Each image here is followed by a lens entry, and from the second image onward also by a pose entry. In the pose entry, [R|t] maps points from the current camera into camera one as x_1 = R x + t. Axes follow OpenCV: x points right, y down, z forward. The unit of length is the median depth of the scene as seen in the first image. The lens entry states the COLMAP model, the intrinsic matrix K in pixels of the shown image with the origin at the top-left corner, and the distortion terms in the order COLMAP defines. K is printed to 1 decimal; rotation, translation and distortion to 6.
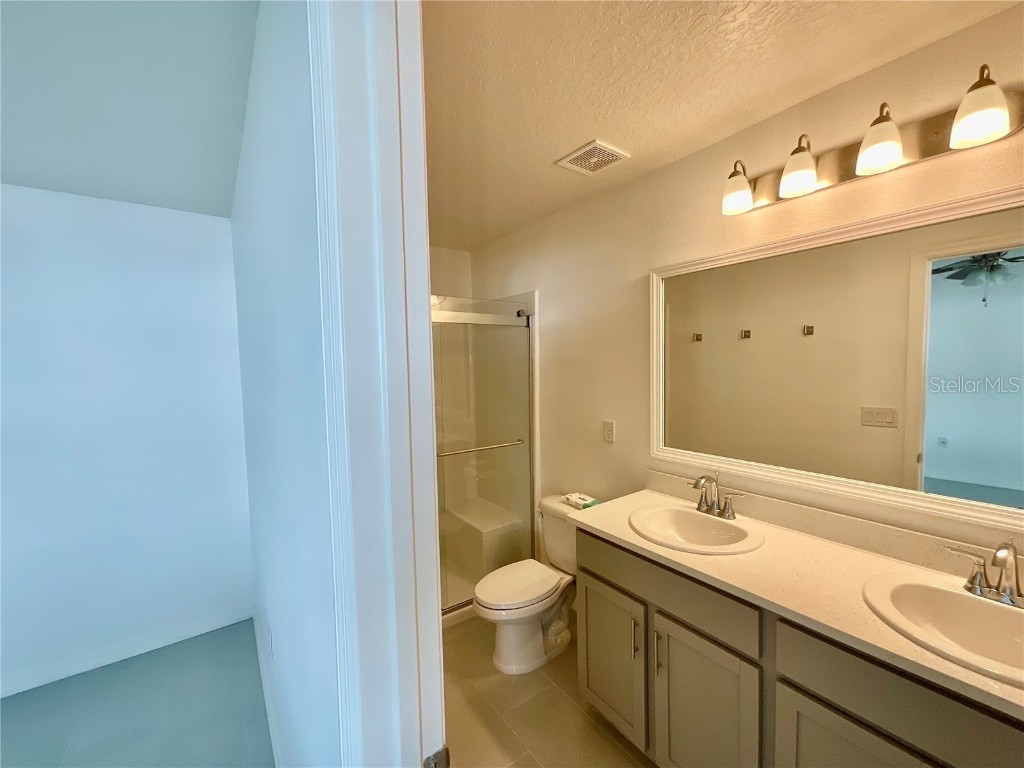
lens RADIAL K [[415.2, 0, 509.9], [0, 415.2, 388.5], [0, 0, 1]] dist [-0.002807, 0.000942]
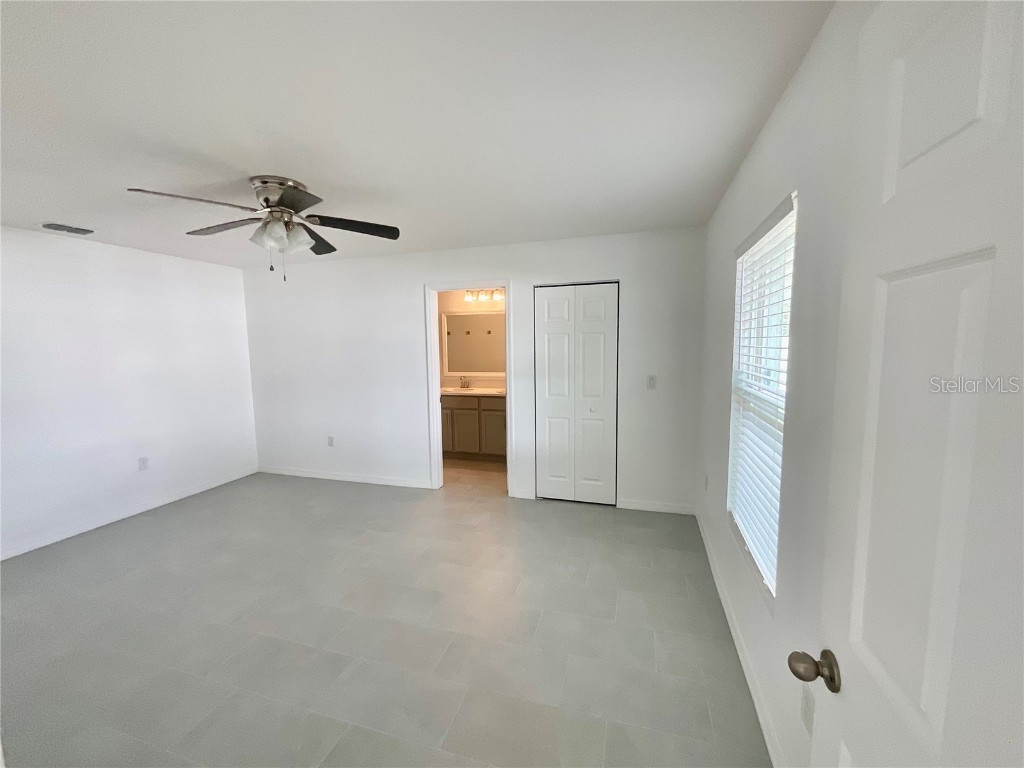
lens RADIAL K [[415.2, 0, 513.9], [0, 415.2, 384.8], [0, 0, 1]] dist [-0.002807, 0.000942]
pose [[0.794974, -0.046512, 0.604858, -1.077560], [0.031409, 0.998875, 0.035531, 0.145786], [-0.605830, -0.009248, 0.795540, -1.681313]]
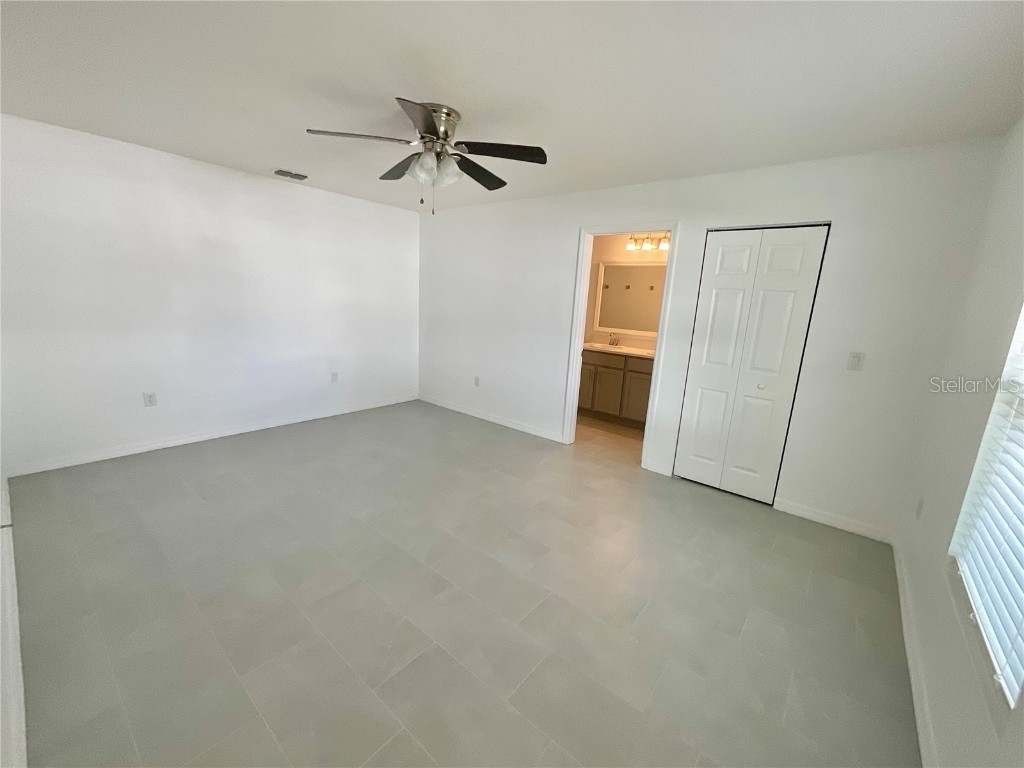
lens RADIAL K [[415.2, 0, 512.3], [0, 415.2, 384.9], [0, 0, 1]] dist [-0.002807, 0.000942]
pose [[0.963100, 0.023015, 0.268159, -0.955376], [-0.062989, 0.987942, 0.141434, 0.172660], [-0.261670, -0.153106, 0.952936, -1.617979]]
